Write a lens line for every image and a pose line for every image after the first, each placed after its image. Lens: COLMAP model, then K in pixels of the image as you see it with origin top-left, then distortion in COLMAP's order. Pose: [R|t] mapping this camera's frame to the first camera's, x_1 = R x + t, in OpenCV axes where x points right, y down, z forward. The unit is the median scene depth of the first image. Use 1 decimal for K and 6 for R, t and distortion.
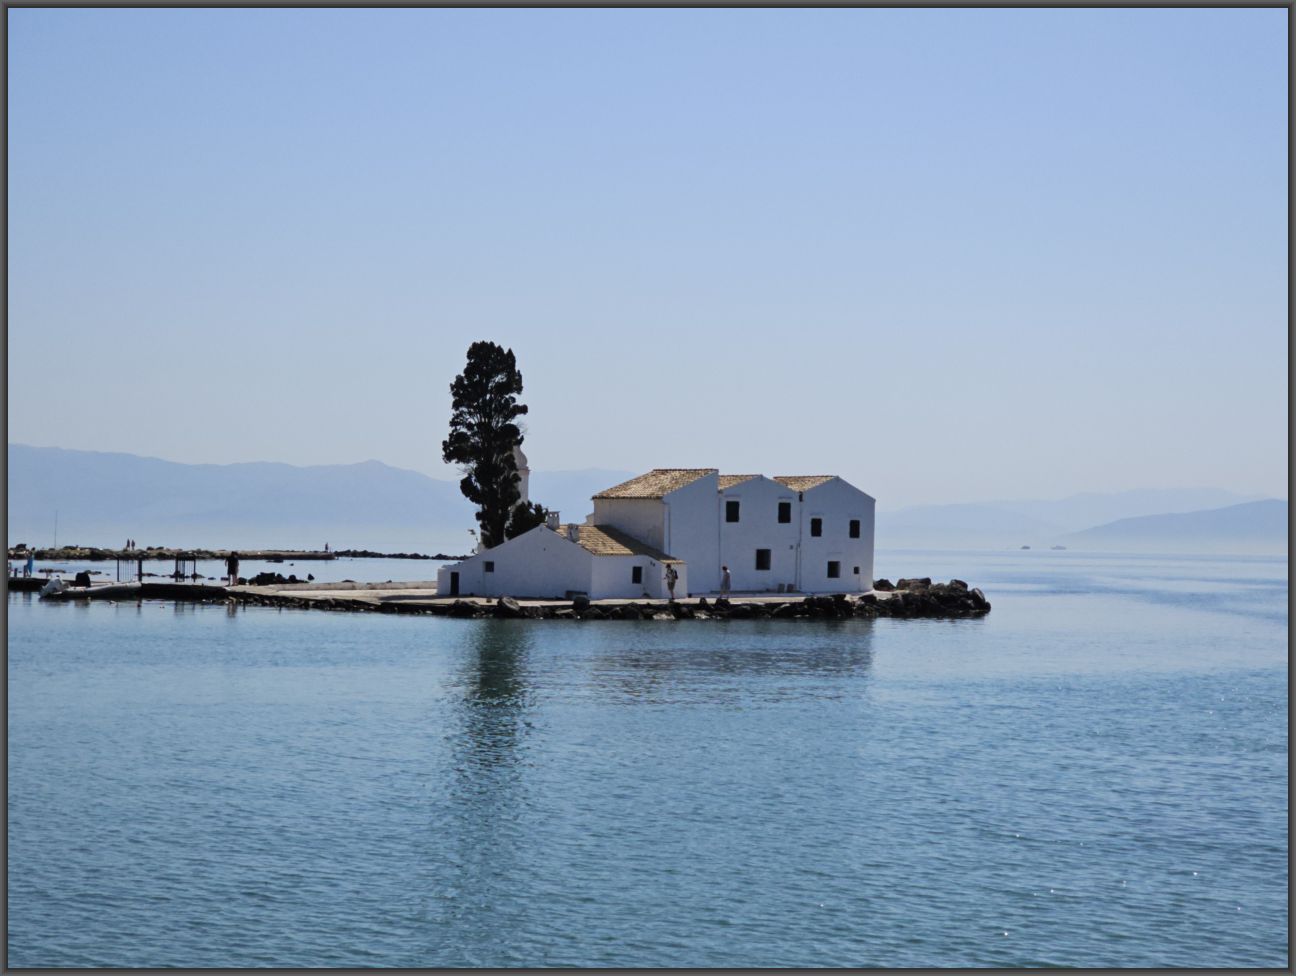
lens RADIAL K [[2542.6, 0, 648.0], [0, 2542.6, 488.0], [0, 0, 1]] dist [-0.703855, 0.045538]
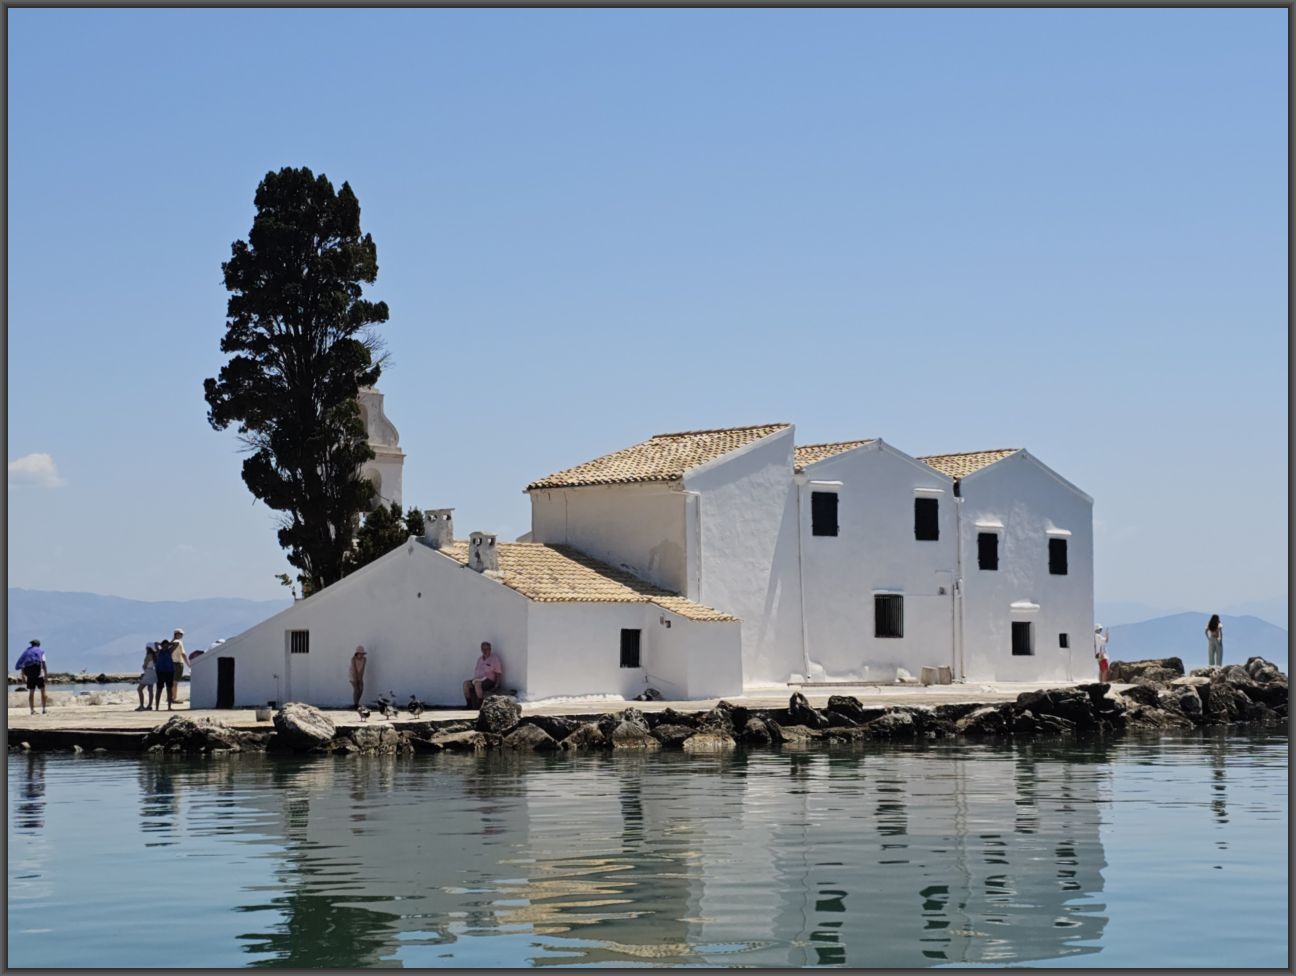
lens RADIAL K [[2330.0, 0, 648.0], [0, 2330.0, 488.0], [0, 0, 1]] dist [0.378662, 0.030343]
pose [[0.999505, -0.021610, 0.022865, -0.009452], [0.022843, 0.998219, -0.055114, 0.027387], [-0.021633, 0.055609, 0.998218, 0.561025]]
